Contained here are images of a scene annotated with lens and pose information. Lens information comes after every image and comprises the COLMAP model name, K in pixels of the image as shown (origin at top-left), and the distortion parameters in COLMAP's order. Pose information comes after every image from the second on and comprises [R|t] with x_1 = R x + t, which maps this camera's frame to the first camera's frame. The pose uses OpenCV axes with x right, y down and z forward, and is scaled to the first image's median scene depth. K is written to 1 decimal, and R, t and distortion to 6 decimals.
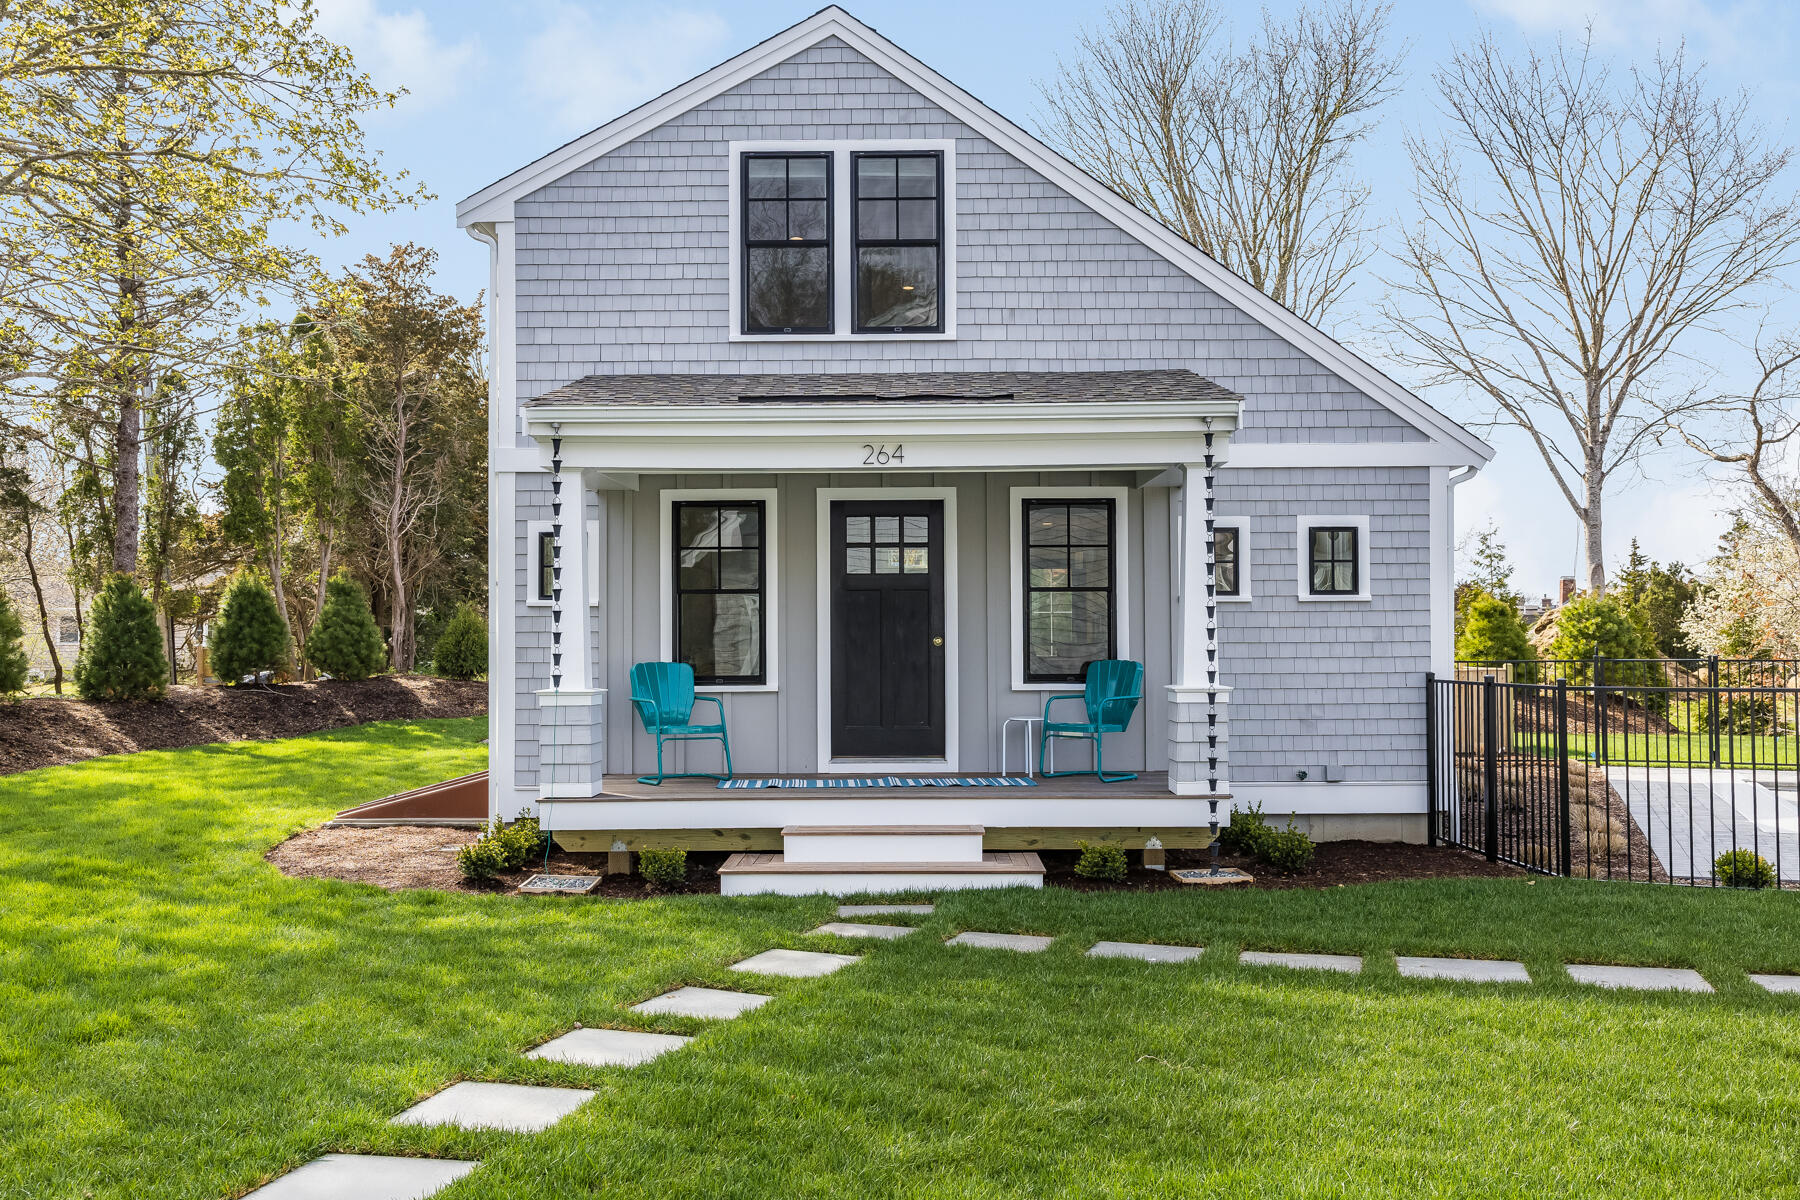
lens RADIAL K [[1497.0, 0, 899.3], [0, 1497.0, 595.0], [0, 0, 1]] dist [-0.017059, -0.001648]
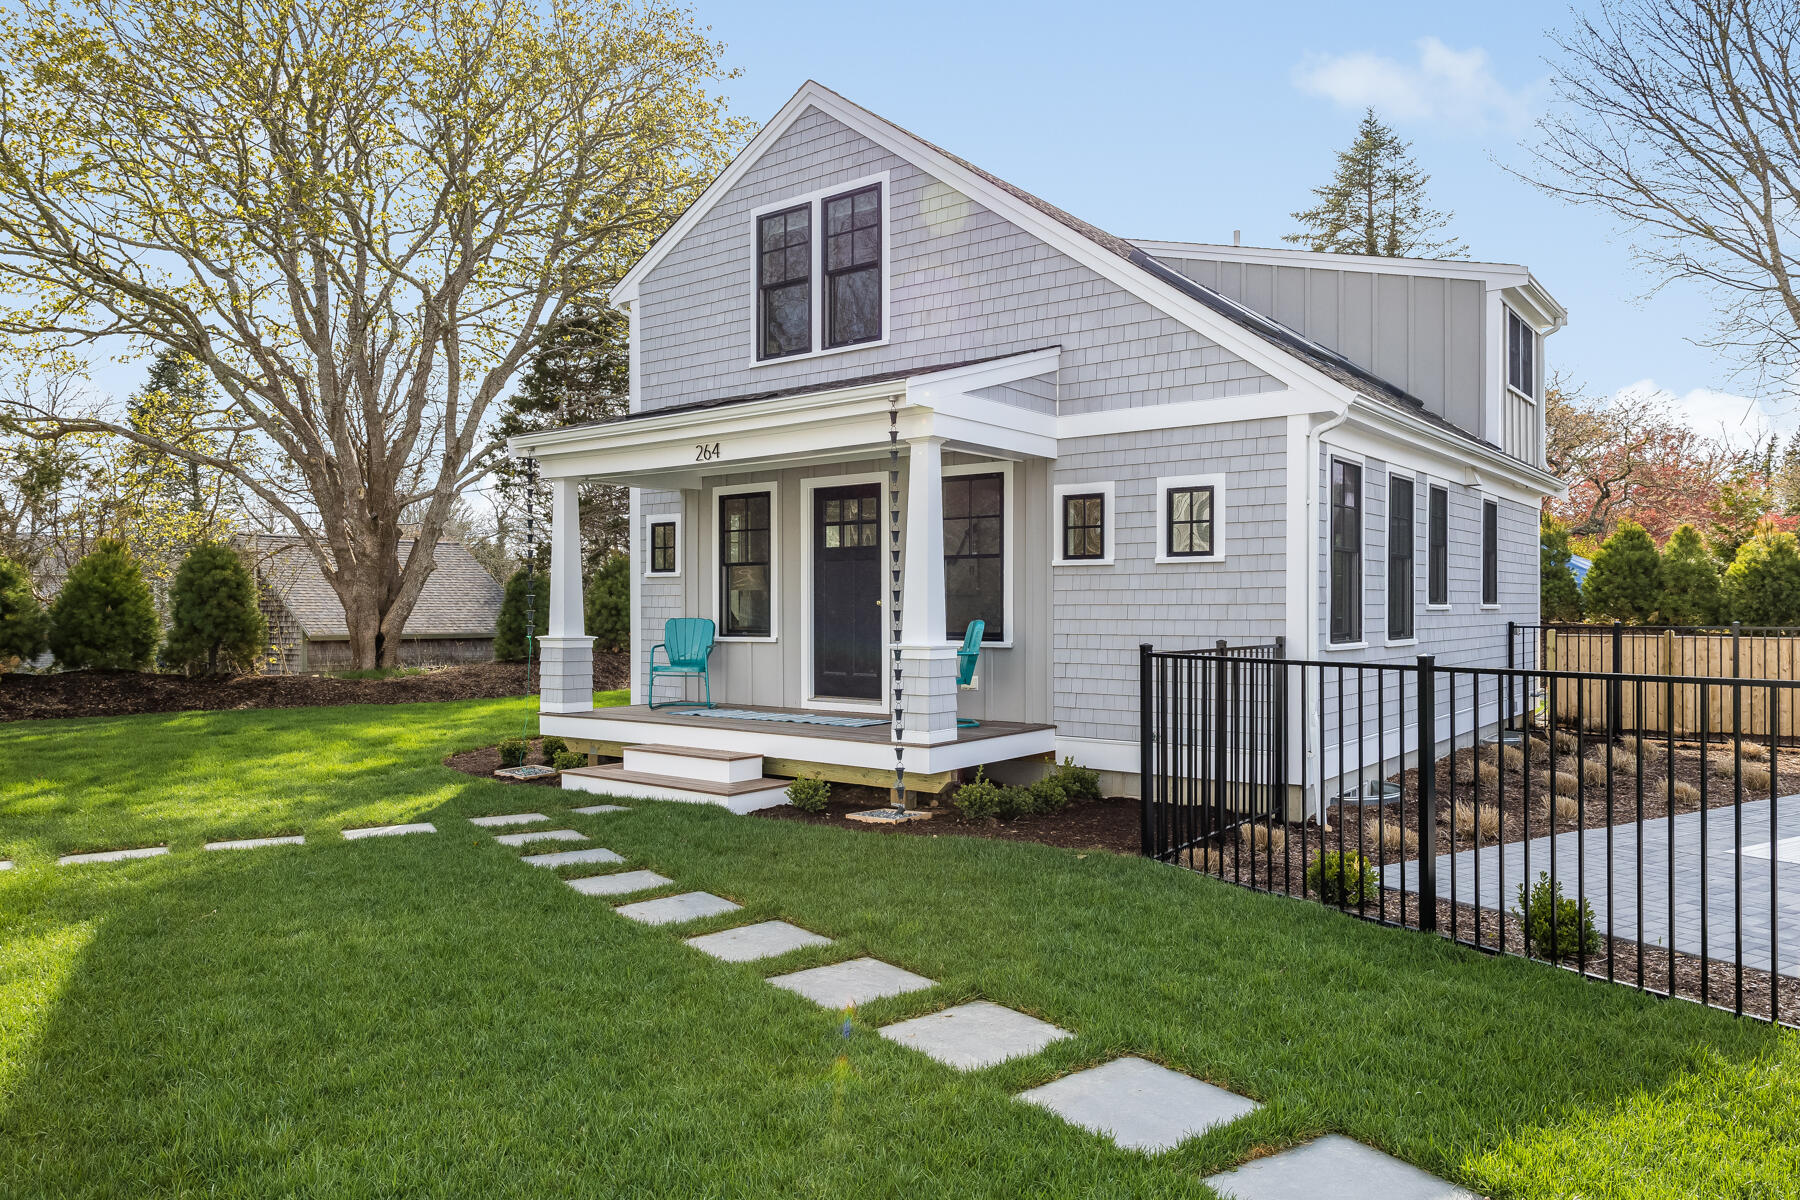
lens RADIAL K [[1222.4, 0, 898.6], [0, 1222.4, 607.5], [0, 0, 1]] dist [0.001277, 0.000170]
pose [[0.789802, 0.004102, -0.613348, 0.629896], [0.015935, 0.999503, 0.027203, 0.008621], [0.613154, -0.031258, 0.789344, 0.246671]]
